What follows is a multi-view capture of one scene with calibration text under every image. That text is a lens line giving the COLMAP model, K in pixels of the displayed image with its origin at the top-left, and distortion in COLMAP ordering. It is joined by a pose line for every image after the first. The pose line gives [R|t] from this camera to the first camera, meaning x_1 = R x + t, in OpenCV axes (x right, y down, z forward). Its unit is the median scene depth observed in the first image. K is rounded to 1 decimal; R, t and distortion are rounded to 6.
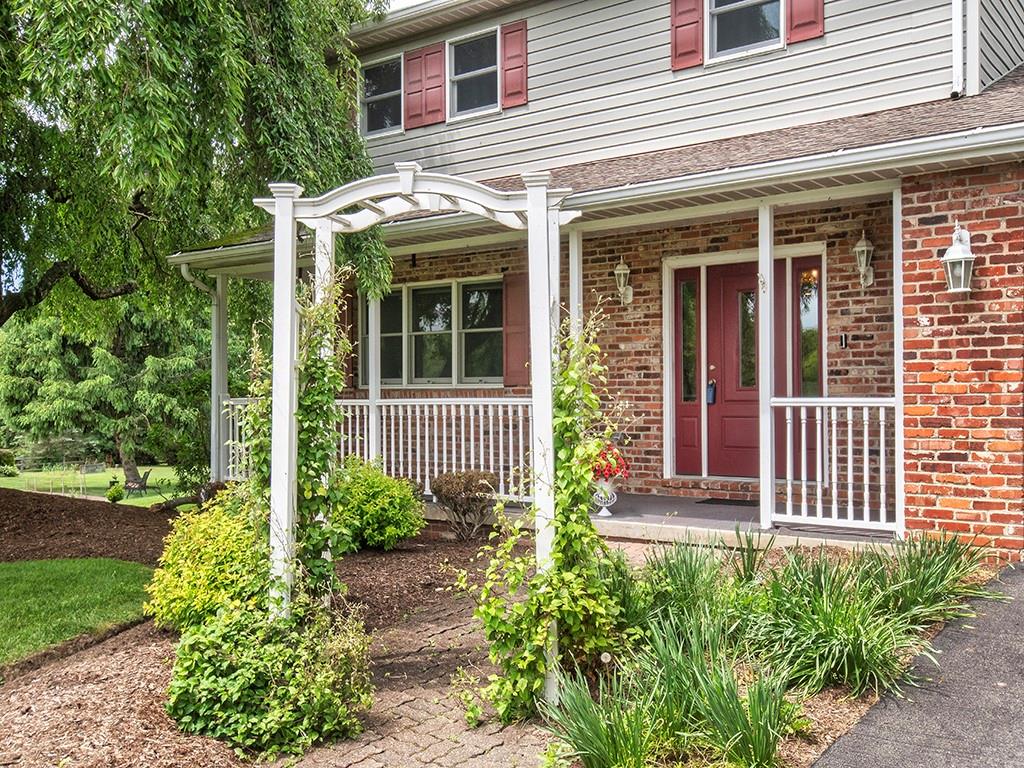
lens RADIAL K [[985.2, 0, 512.0], [0, 985.2, 384.0], [0, 0, 1]] dist [0.045211, -0.001613]
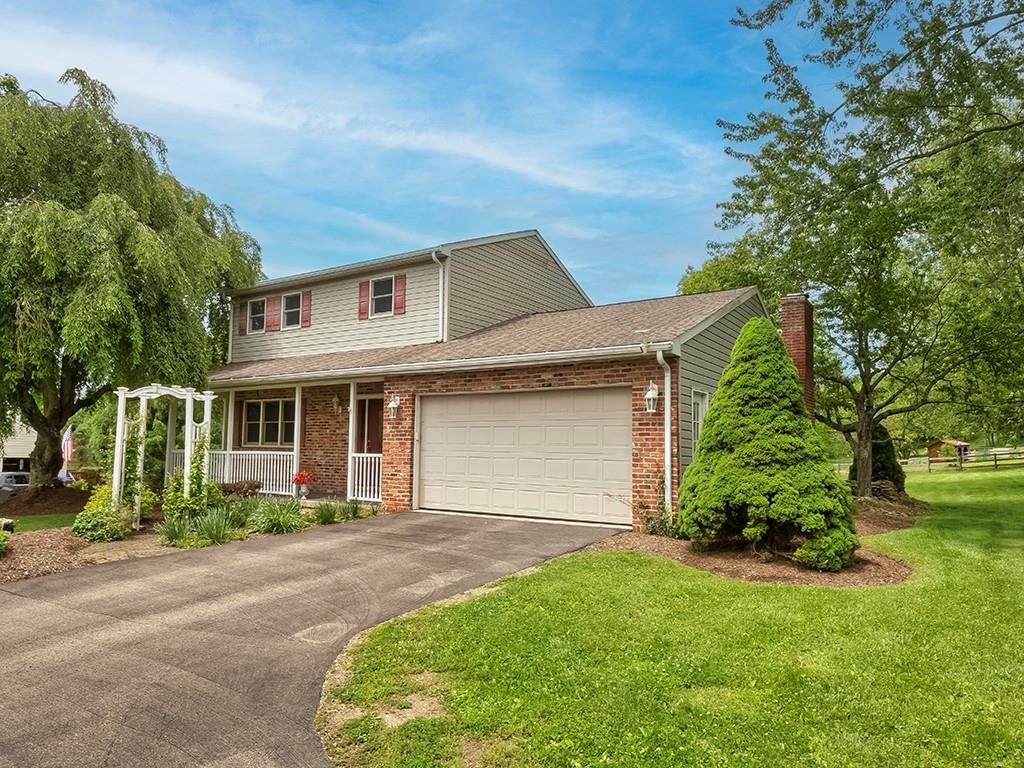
lens RADIAL K [[652.2, 0, 512.1], [0, 652.2, 404.3], [0, 0, 1]] dist [-0.000488, -0.000330]
pose [[0.997738, 0.027405, 0.061382, 0.454778], [-0.023485, 0.997693, -0.063696, -0.012554], [-0.062986, 0.062111, 0.996080, -0.627808]]
